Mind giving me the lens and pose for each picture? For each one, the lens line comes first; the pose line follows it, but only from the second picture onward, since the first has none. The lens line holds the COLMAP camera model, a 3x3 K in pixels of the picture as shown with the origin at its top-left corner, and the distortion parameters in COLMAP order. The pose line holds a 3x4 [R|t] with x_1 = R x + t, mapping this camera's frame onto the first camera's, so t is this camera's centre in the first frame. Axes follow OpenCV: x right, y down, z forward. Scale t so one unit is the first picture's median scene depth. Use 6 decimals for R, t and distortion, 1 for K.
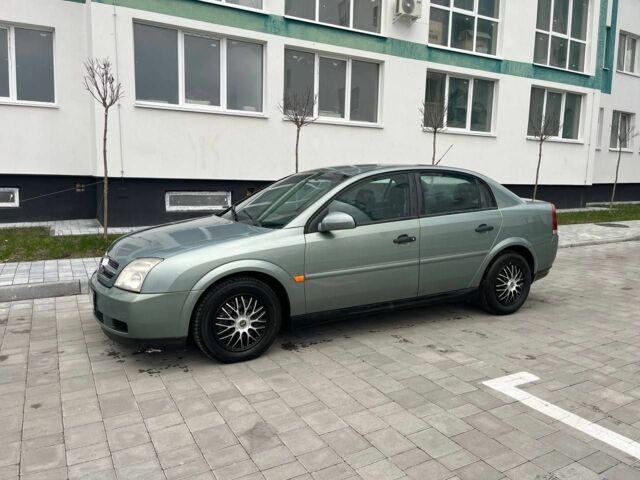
lens RADIAL K [[484.4, 0, 320.0], [0, 484.4, 240.0], [0, 0, 1]] dist [0.067249, -0.087987]
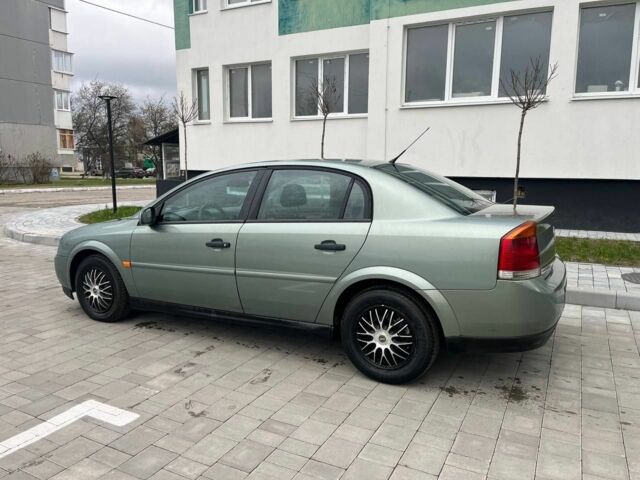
lens RADIAL K [[484.4, 0, 320.0], [0, 484.4, 240.0], [0, 0, 1]] dist [0.067249, -0.087987]
pose [[0.551817, 0.109572, -0.826736, 1.030720], [-0.105614, 0.992531, 0.061052, -0.084329], [0.827250, 0.053625, 0.559268, 0.658004]]
